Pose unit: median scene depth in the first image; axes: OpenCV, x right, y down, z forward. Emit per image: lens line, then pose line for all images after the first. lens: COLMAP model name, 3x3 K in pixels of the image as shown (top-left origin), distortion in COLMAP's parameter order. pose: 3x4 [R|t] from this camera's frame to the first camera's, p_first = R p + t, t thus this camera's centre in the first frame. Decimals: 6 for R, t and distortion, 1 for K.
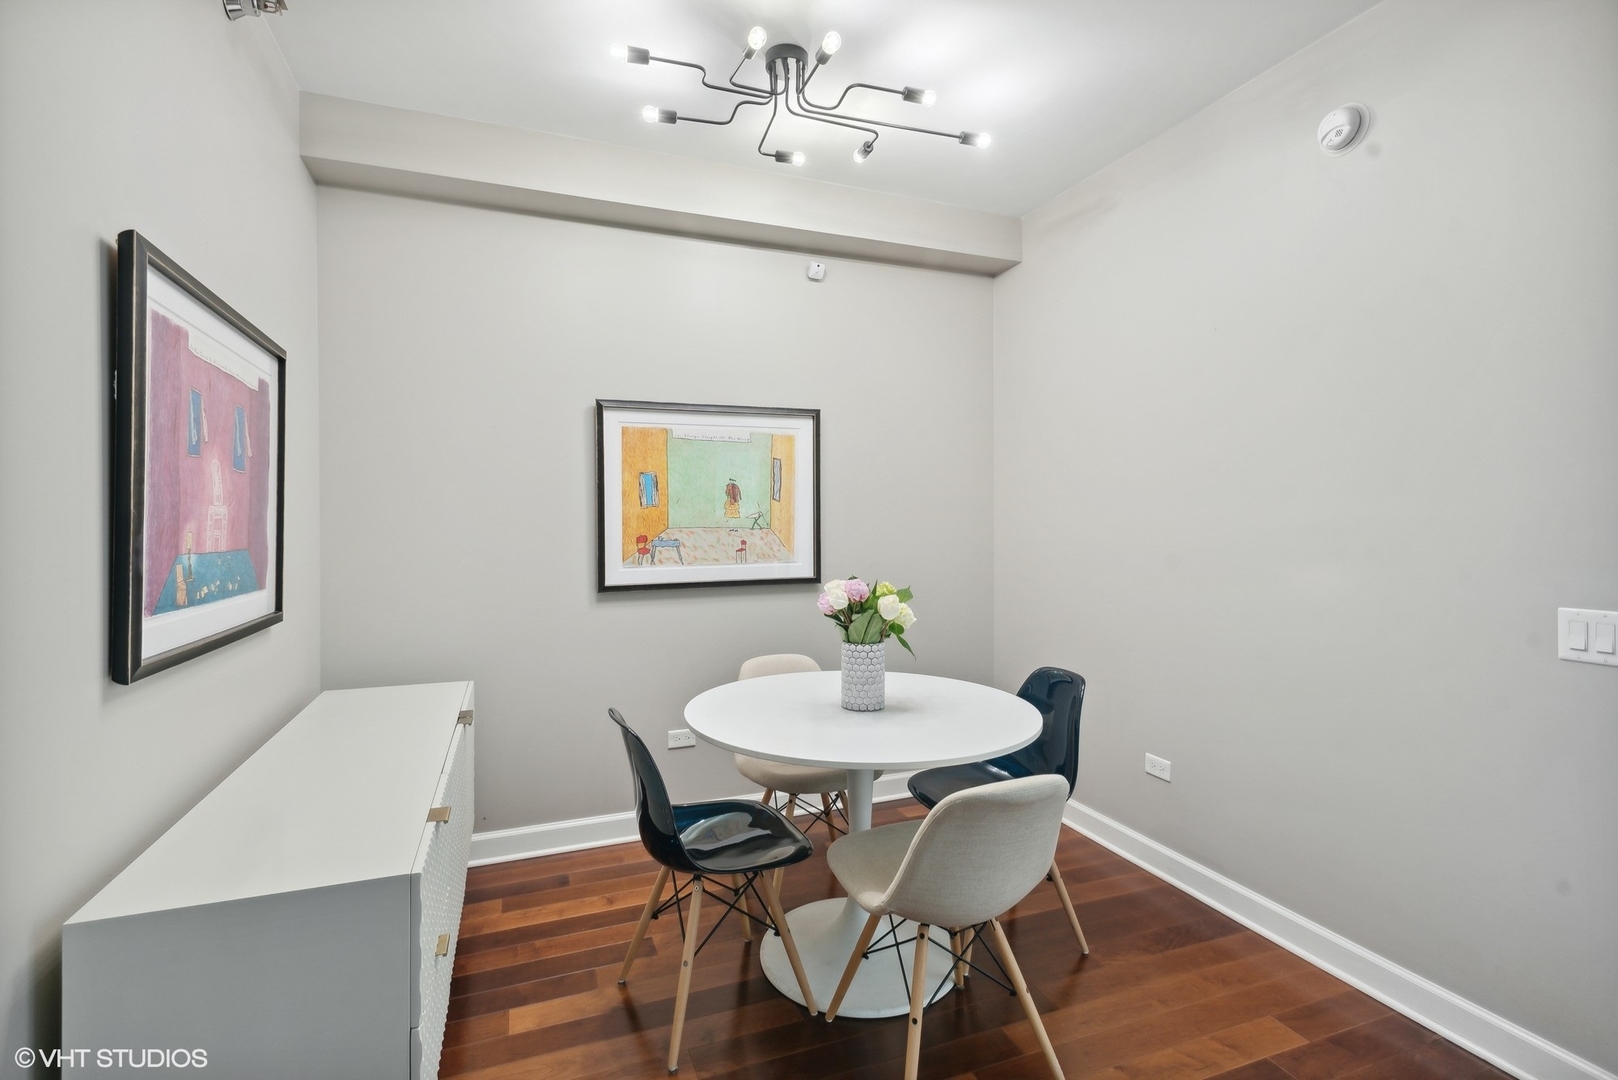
lens RADIAL K [[772.2, 0, 807.9], [0, 772.2, 536.4], [0, 0, 1]] dist [0.004217, -0.000152]
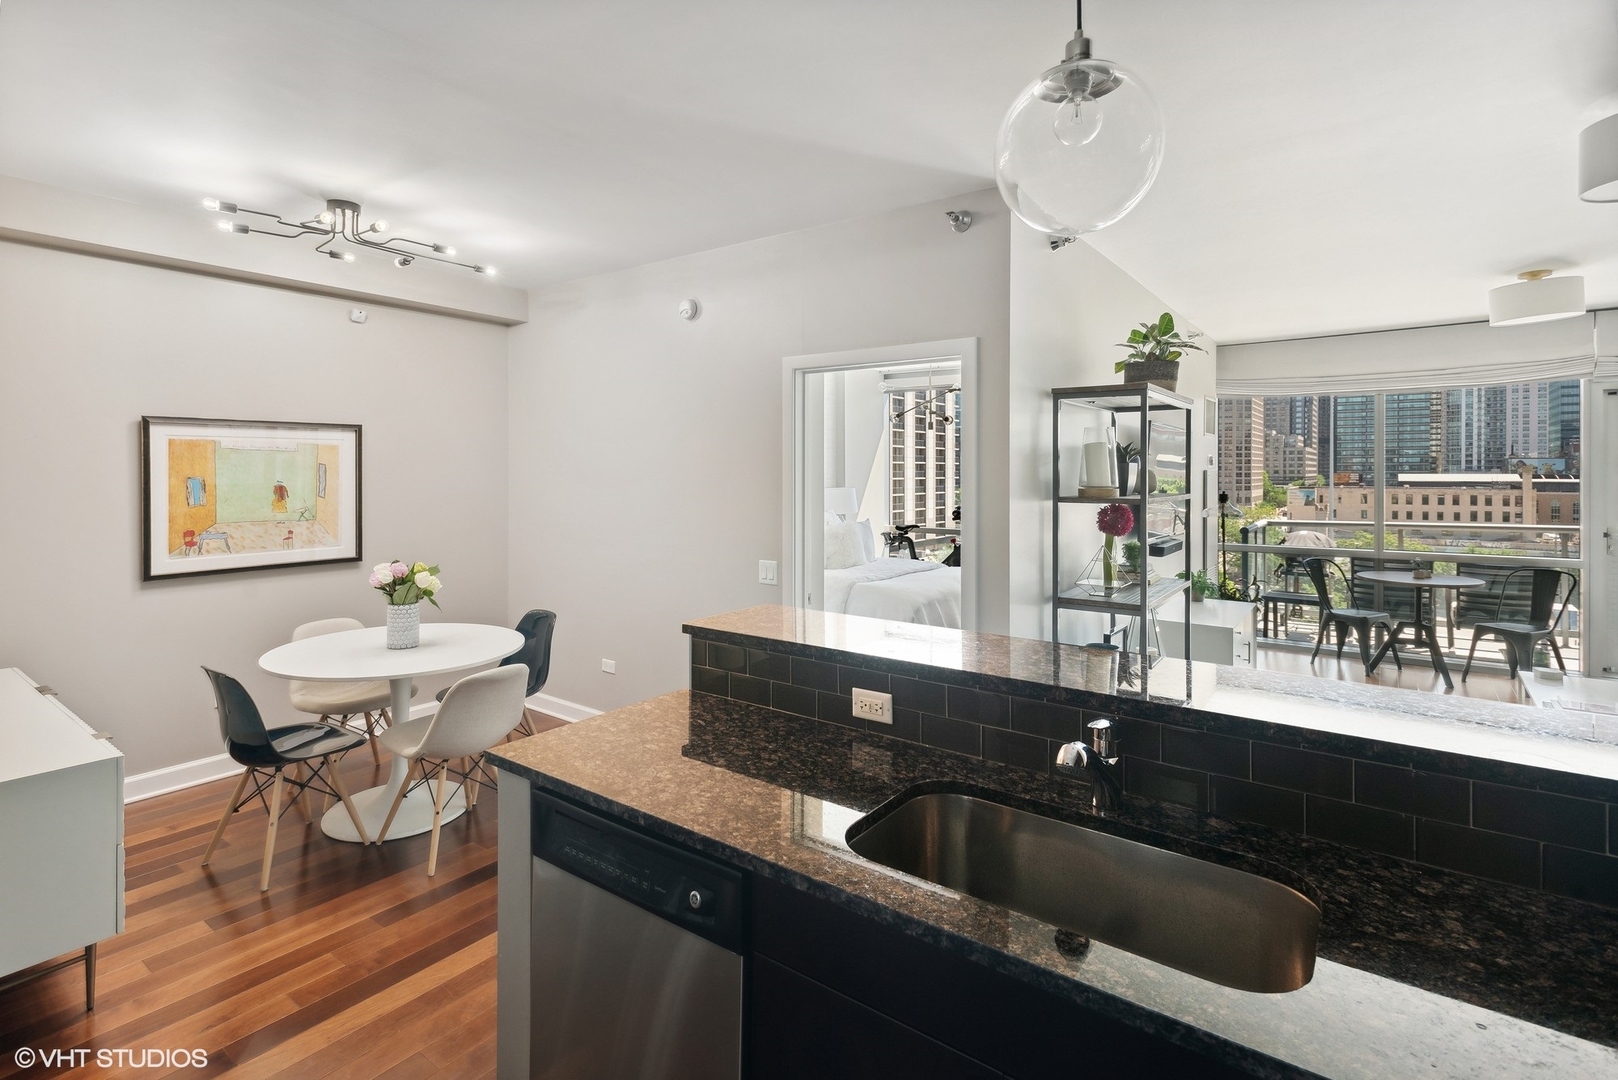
lens RADIAL K [[777.8, 0, 809.2], [0, 777.8, 475.1], [0, 0, 1]] dist [0.011942, -0.000814]
pose [[0.842712, 0.004014, 0.538349, -0.061527], [0.003570, 0.999909, -0.013044, -0.068655], [-0.538352, 0.012914, 0.842621, -0.537598]]
